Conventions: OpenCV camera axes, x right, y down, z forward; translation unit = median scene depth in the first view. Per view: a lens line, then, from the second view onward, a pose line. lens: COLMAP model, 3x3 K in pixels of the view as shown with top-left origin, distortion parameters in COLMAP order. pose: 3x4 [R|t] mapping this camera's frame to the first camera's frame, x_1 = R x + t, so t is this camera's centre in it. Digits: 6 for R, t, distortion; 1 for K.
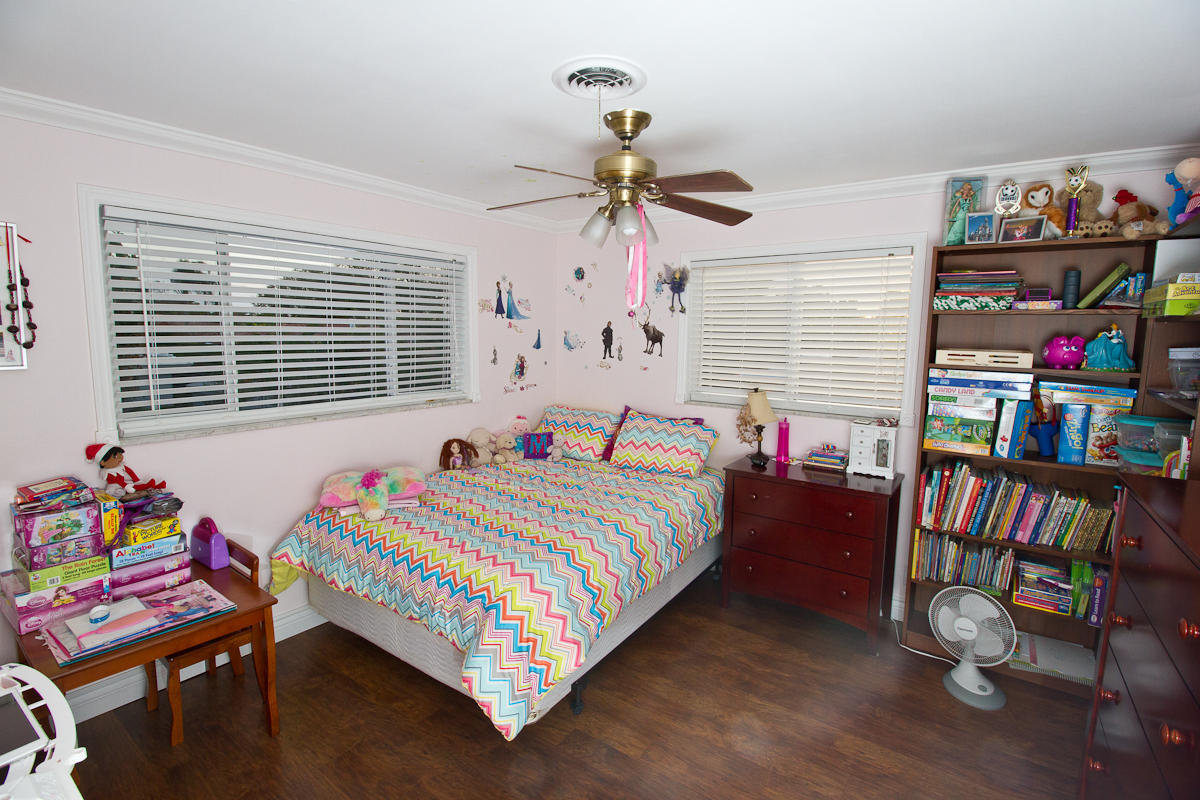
lens RADIAL K [[549.6, 0, 602.1], [0, 549.6, 393.6], [0, 0, 1]] dist [-0.000377, -0.015073]
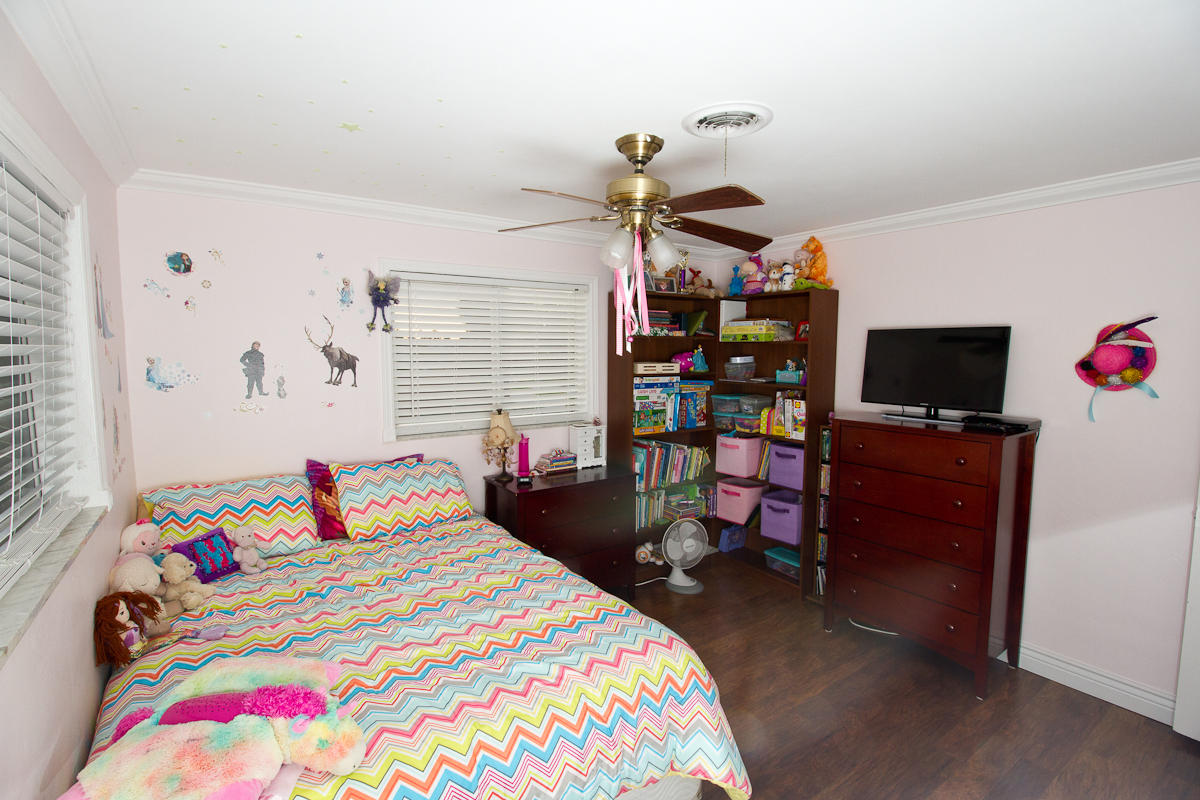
lens RADIAL K [[549.6, 0, 602.1], [0, 549.6, 393.6], [0, 0, 1]] dist [-0.000377, -0.015073]
pose [[0.339284, -0.088629, 0.936500, -0.602982], [0.113163, 0.992167, 0.052899, -0.071790], [-0.933853, 0.088029, 0.346656, 0.488443]]
